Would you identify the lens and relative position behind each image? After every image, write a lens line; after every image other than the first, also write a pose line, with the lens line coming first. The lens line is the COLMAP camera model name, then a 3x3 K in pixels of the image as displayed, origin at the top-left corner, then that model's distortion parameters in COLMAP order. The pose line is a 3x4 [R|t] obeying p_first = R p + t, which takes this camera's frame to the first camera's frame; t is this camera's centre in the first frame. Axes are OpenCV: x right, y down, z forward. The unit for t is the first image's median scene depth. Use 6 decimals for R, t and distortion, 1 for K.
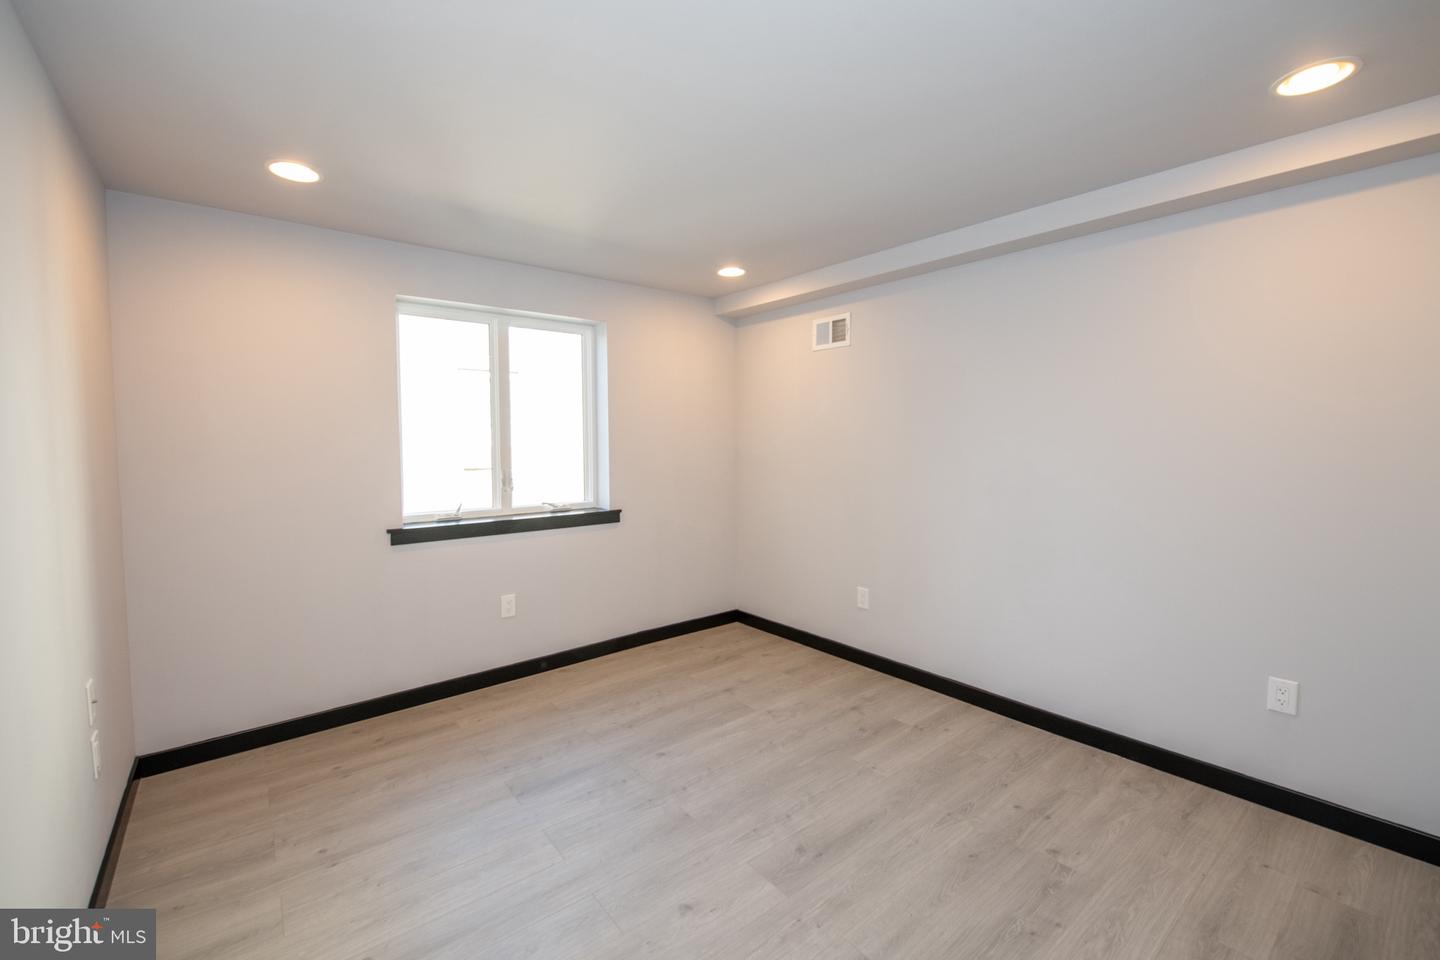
lens RADIAL K [[586.5, 0, 709.9], [0, 586.5, 472.2], [0, 0, 1]] dist [-0.015712, -0.000900]
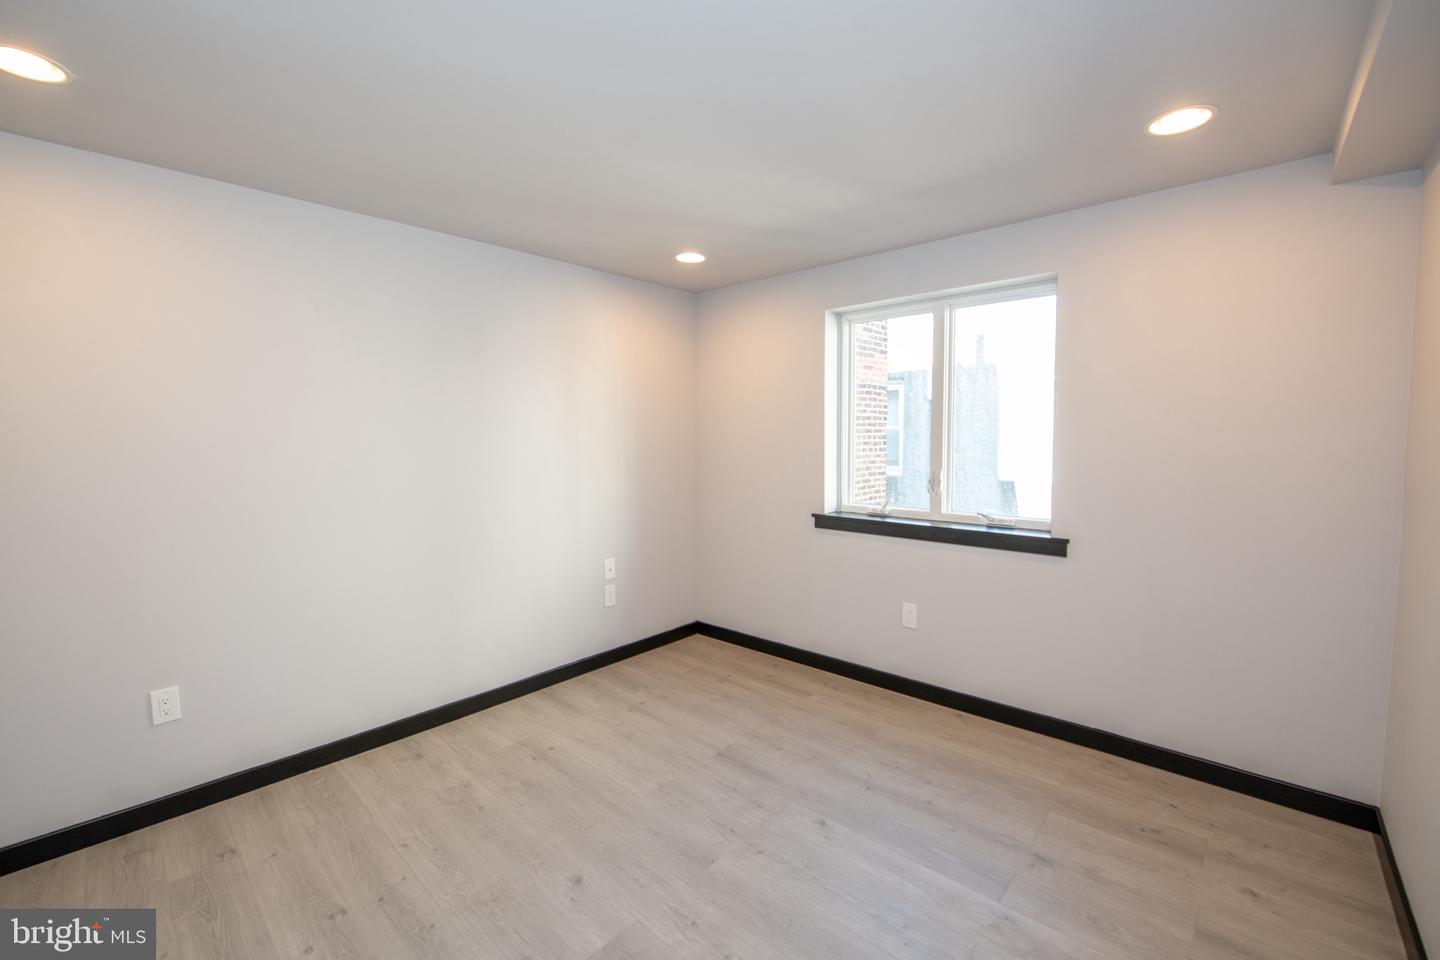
lens RADIAL K [[586.5, 0, 709.9], [0, 586.5, 472.2], [0, 0, 1]] dist [-0.015712, -0.000900]
pose [[0.158818, 0.068062, -0.984959, 0.612595], [-0.049041, 0.996933, 0.060982, -0.050001], [0.986089, 0.038618, 0.161669, 0.630745]]
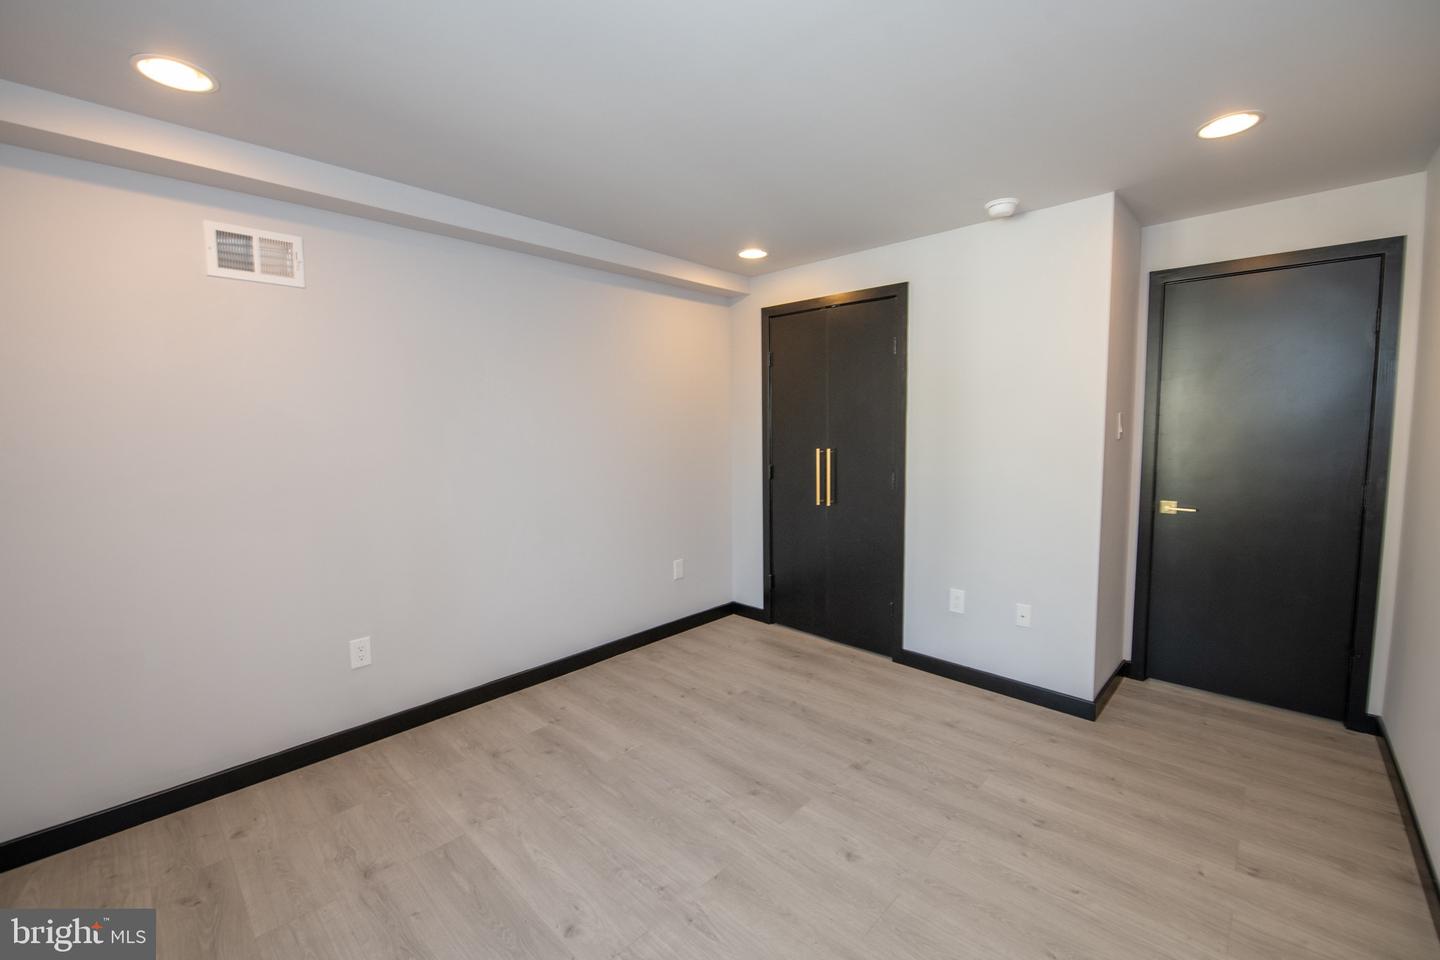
lens RADIAL K [[607.4, 0, 720.0], [0, 607.4, 480.0], [0, 0, 1]] dist [-0.012924, -0.000300]
pose [[-0.149159, -0.084125, 0.985228, -0.644424], [0.065890, 0.993314, 0.094791, -0.045353], [-0.986615, 0.079055, -0.142619, 0.818021]]
